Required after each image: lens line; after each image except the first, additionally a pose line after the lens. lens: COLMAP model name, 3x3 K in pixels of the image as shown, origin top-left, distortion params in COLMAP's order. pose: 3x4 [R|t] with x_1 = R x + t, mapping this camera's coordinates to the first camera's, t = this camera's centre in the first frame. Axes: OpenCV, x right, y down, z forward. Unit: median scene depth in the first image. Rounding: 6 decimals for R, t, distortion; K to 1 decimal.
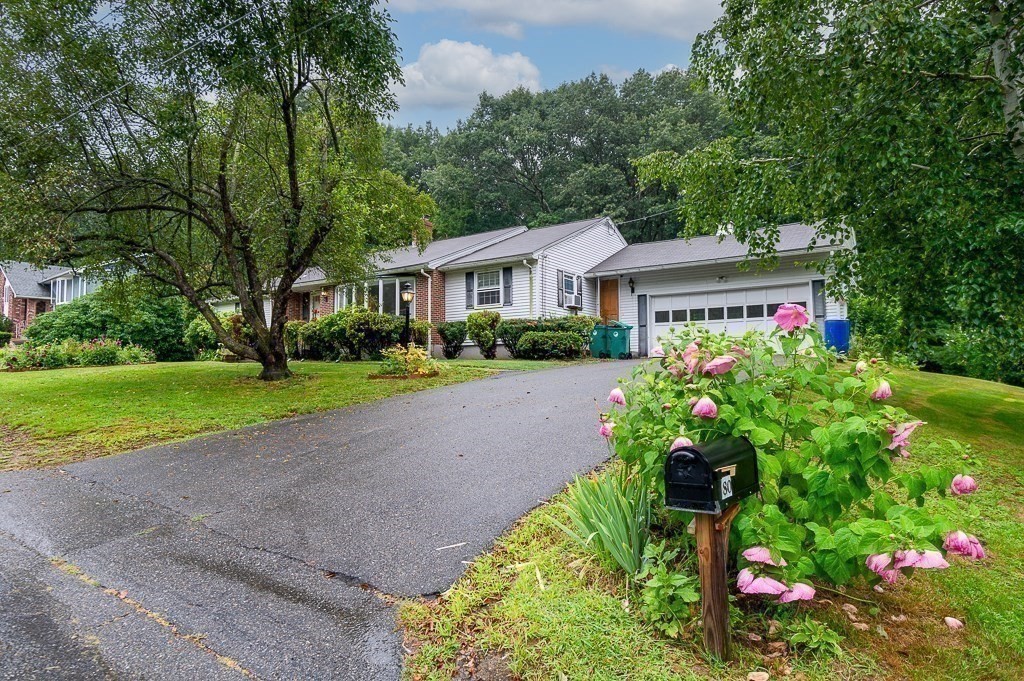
lens RADIAL K [[582.7, 0, 509.4], [0, 582.7, 340.4], [0, 0, 1]] dist [-0.000232, 0.000492]
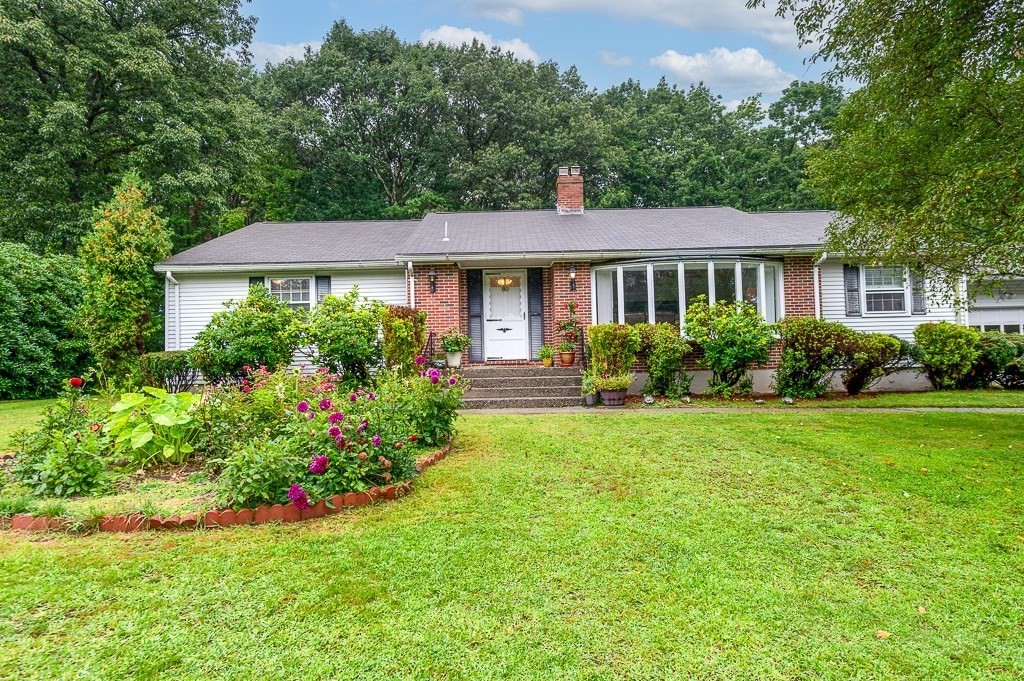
lens RADIAL K [[582.7, 0, 514.5], [0, 582.7, 337.8], [0, 0, 1]] dist [-0.000232, 0.000492]
pose [[0.816079, 0.016639, 0.577701, -0.818207], [-0.014878, 0.999859, -0.007782, -0.017098], [-0.577749, -0.002244, 0.816211, 0.674516]]
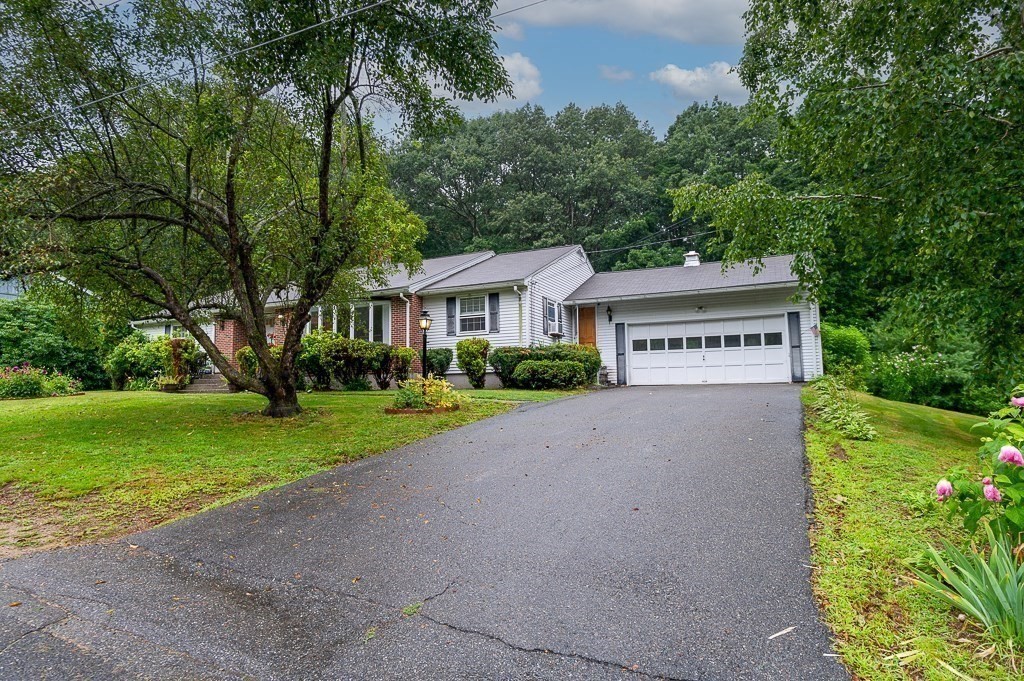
lens RADIAL K [[582.7, 0, 507.6], [0, 582.7, 340.9], [0, 0, 1]] dist [-0.000232, 0.000492]
pose [[0.987364, 0.009245, 0.158198, -0.129558], [-0.002831, 0.999167, -0.040718, -0.006968], [-0.158442, 0.039756, 0.986568, 0.044092]]
